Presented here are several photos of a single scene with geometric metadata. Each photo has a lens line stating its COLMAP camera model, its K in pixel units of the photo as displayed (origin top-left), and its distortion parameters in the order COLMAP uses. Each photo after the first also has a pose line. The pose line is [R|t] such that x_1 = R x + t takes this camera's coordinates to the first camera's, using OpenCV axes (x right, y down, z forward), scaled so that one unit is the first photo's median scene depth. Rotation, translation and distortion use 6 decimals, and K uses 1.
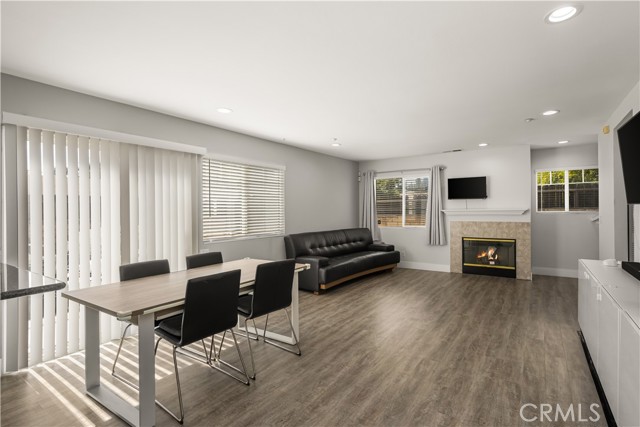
lens RADIAL K [[301.3, 0, 356.0], [0, 301.3, 212.4], [0, 0, 1]] dist [-0.000193, 0.001096]
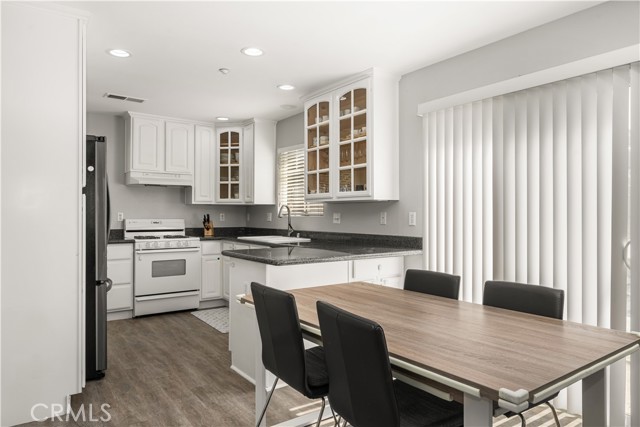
lens RADIAL K [[411.7, 0, 318.3], [0, 411.7, 214.8], [0, 0, 1]] dist [0.004922, 0.000560]
pose [[-0.392497, 0.009457, -0.919704, 0.117600], [-0.004880, 0.999912, 0.012364, 0.011002], [0.919740, 0.009341, -0.392417, 0.533450]]
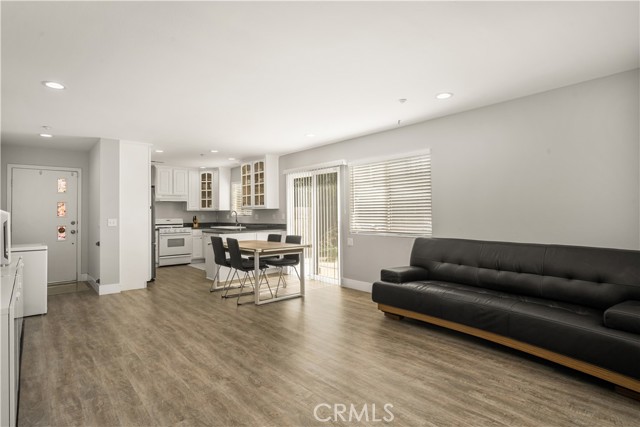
lens RADIAL K [[327.7, 0, 310.4], [0, 327.7, 209.0], [0, 0, 1]] dist [0.004052, -0.000832]
pose [[-0.315882, -0.003503, -0.948792, 0.609252], [0.007335, 0.999954, -0.006134, 0.004463], [0.948770, -0.008898, -0.315841, 0.905686]]
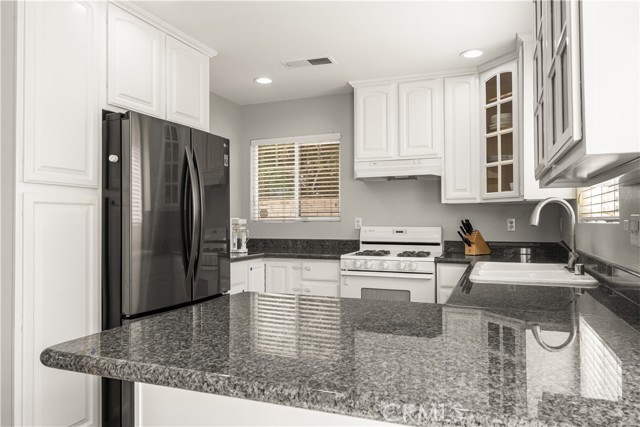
lens RADIAL K [[448.8, 0, 324.3], [0, 448.8, 216.5], [0, 0, 1]] dist [-0.020294, 0.003191]
pose [[-0.983126, 0.010349, -0.182635, -0.381393], [0.010296, 0.999946, 0.001235, 0.015935], [0.182638, -0.000667, -0.983180, 0.503710]]
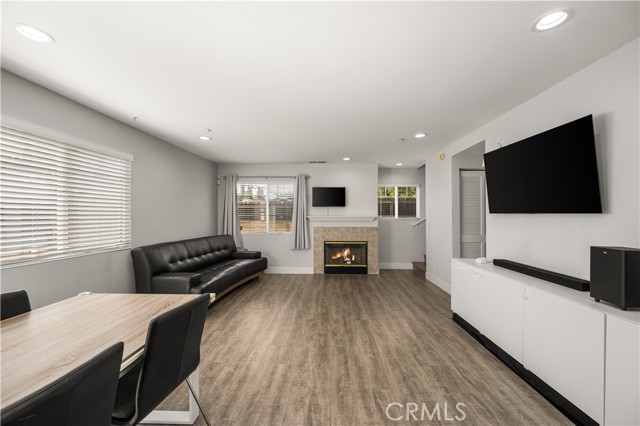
lens RADIAL K [[255.9, 0, 321.0], [0, 255.9, 215.9], [0, 0, 1]] dist [-0.001917, 0.001216]
pose [[0.873174, 0.011573, 0.487271, -0.124645], [-0.007920, 0.999923, -0.009555, -0.000659], [-0.487344, 0.004484, 0.873199, 0.203485]]
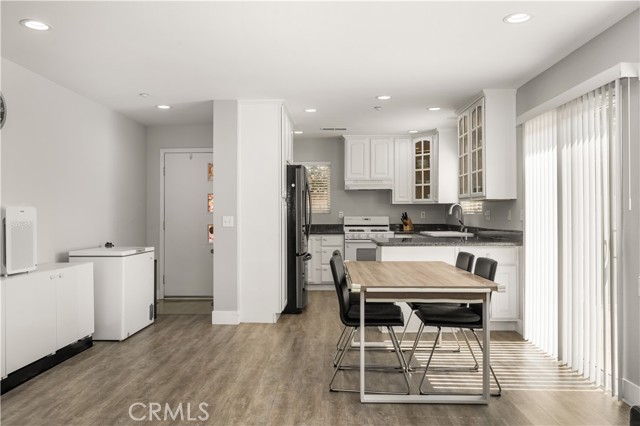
lens RADIAL K [[481.3, 0, 321.3], [0, 481.3, 220.2], [0, 0, 1]] dist [-0.005991, 0.008572]
pose [[-0.865806, 0.020916, -0.499942, 0.208257], [0.008984, 0.999615, 0.026261, 0.007148], [0.500298, 0.018246, -0.865661, 0.983353]]
